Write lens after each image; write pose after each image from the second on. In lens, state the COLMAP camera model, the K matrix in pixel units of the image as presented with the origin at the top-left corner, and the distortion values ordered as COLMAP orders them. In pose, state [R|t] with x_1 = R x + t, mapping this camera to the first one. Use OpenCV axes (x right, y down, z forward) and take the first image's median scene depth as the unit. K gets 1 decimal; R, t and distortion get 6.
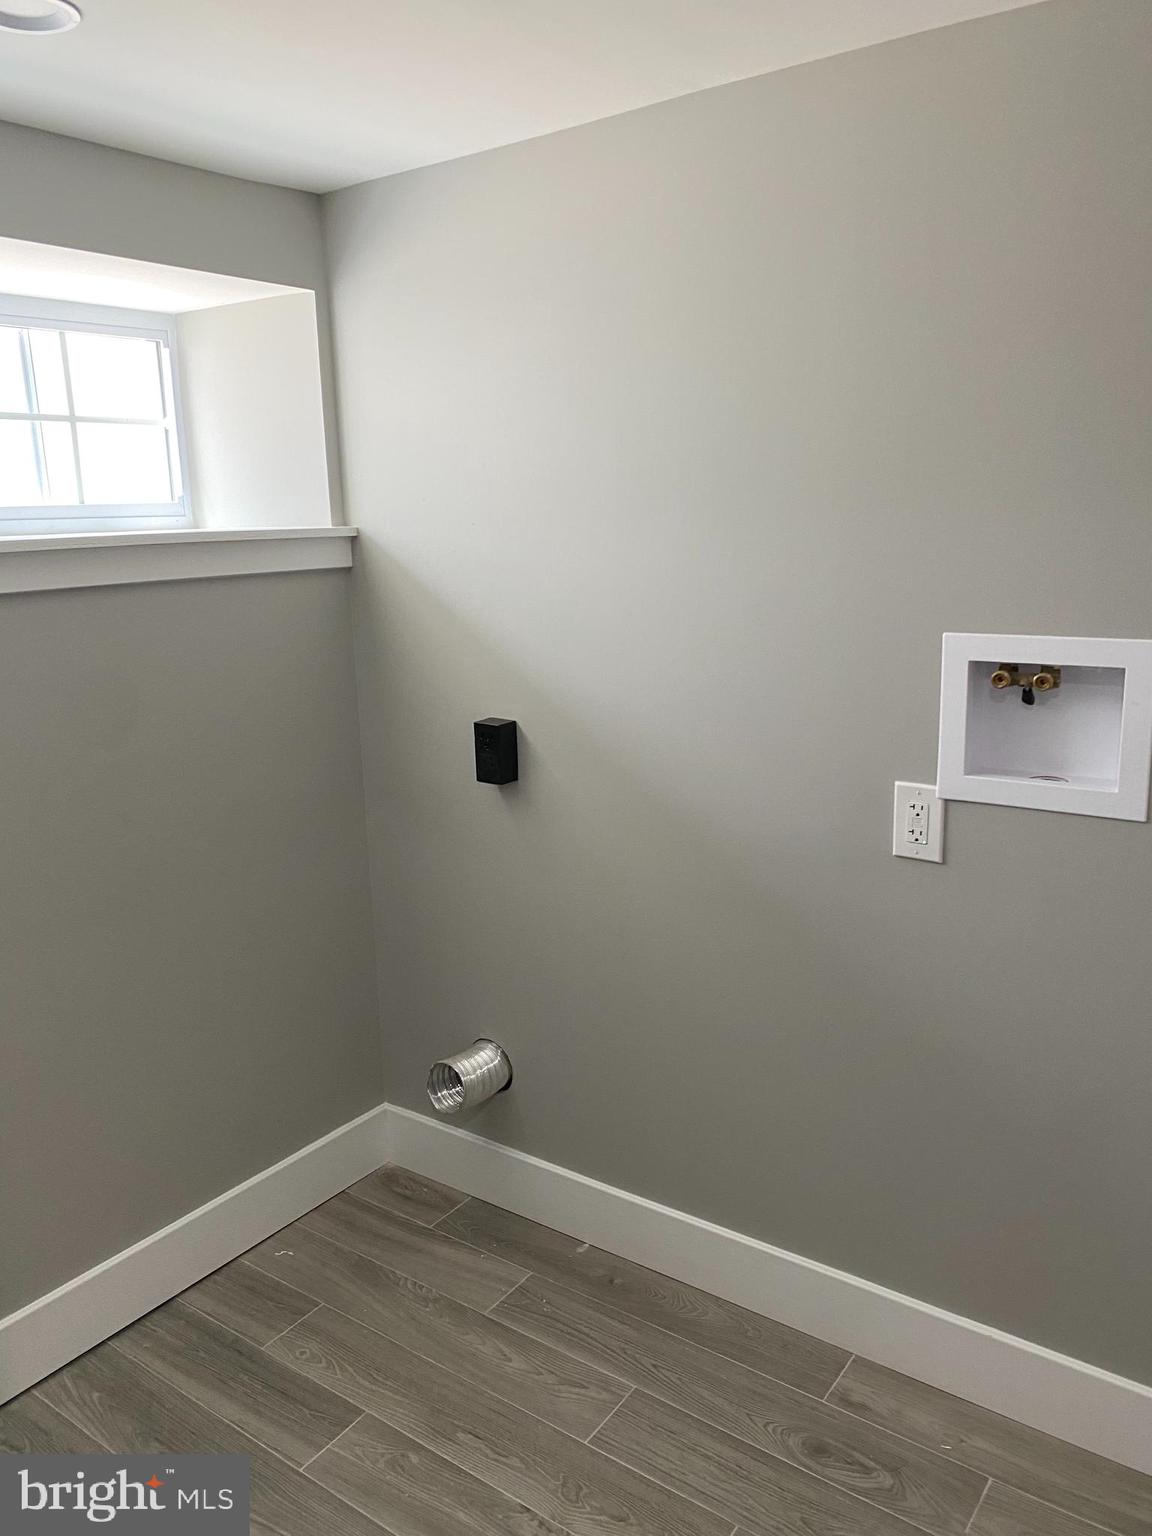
lens RADIAL K [[1181.5, 0, 576.0], [0, 1181.5, 768.0], [0, 0, 1]] dist [0.001209, -0.000137]
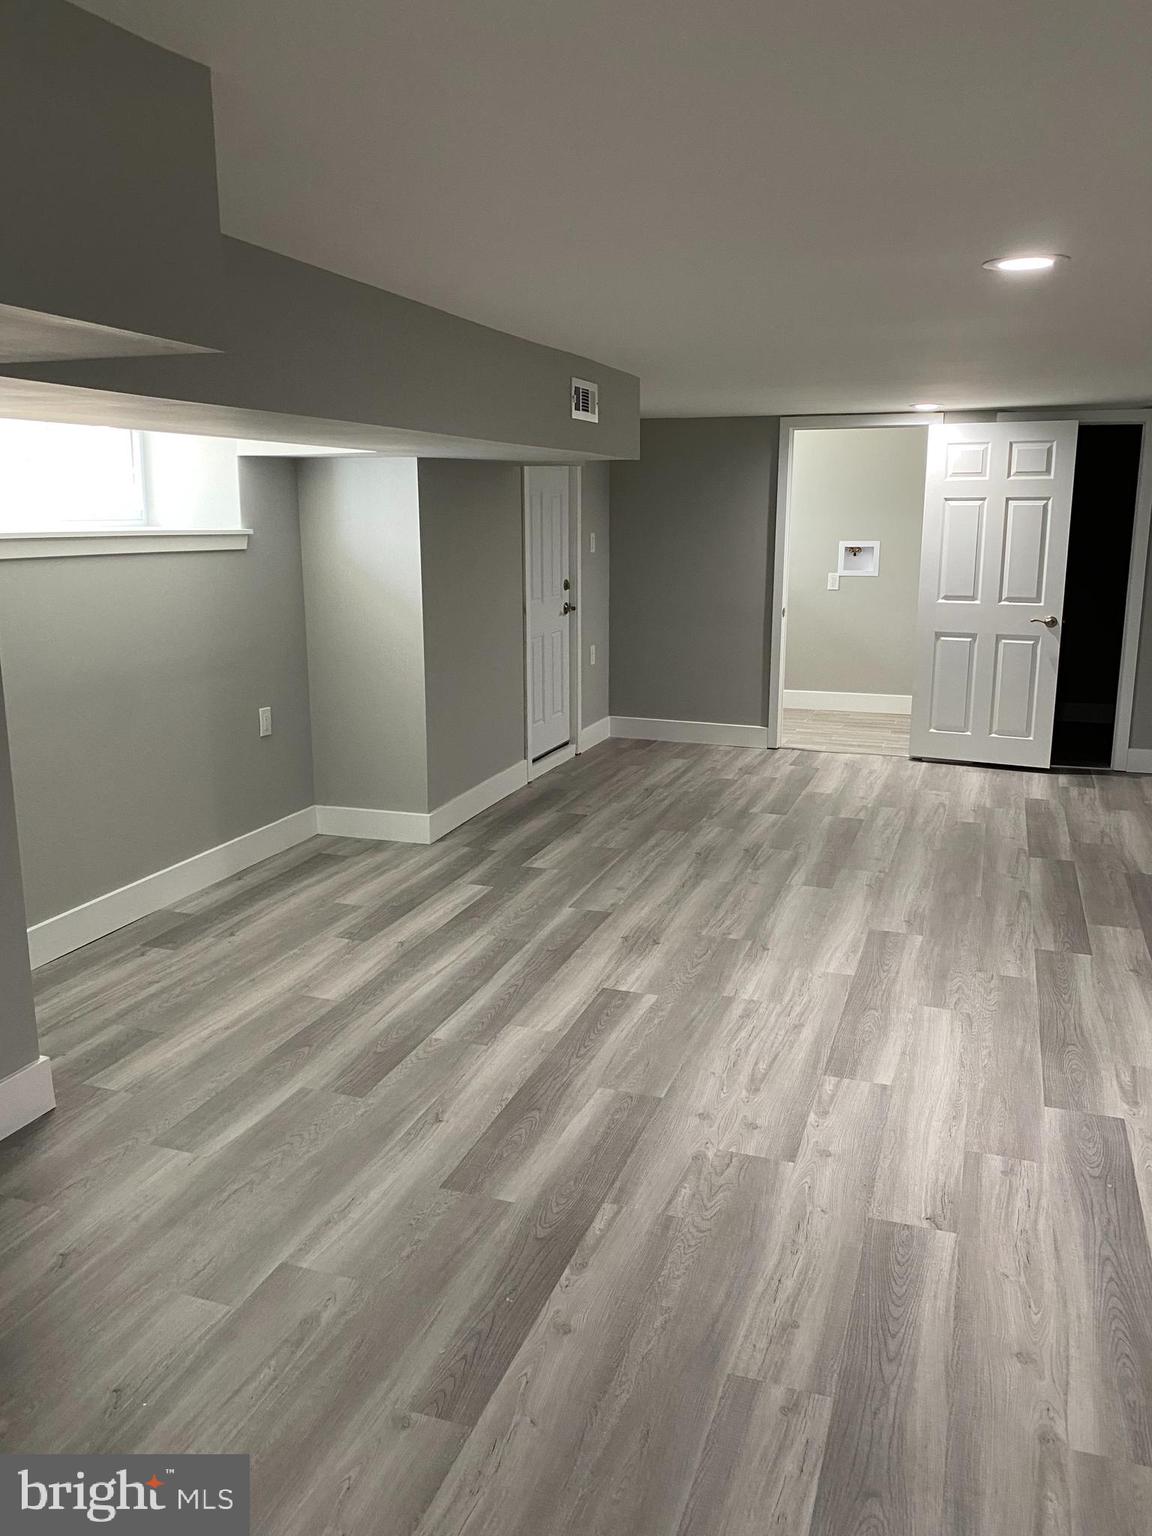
lens RADIAL K [[1181.5, 0, 576.0], [0, 1181.5, 768.0], [0, 0, 1]] dist [0.001209, -0.000137]
pose [[0.956848, -0.049373, 0.286363, -2.199962], [0.050879, 0.998702, 0.002184, 0.765019], [-0.286099, 0.012480, 0.958119, -3.407425]]
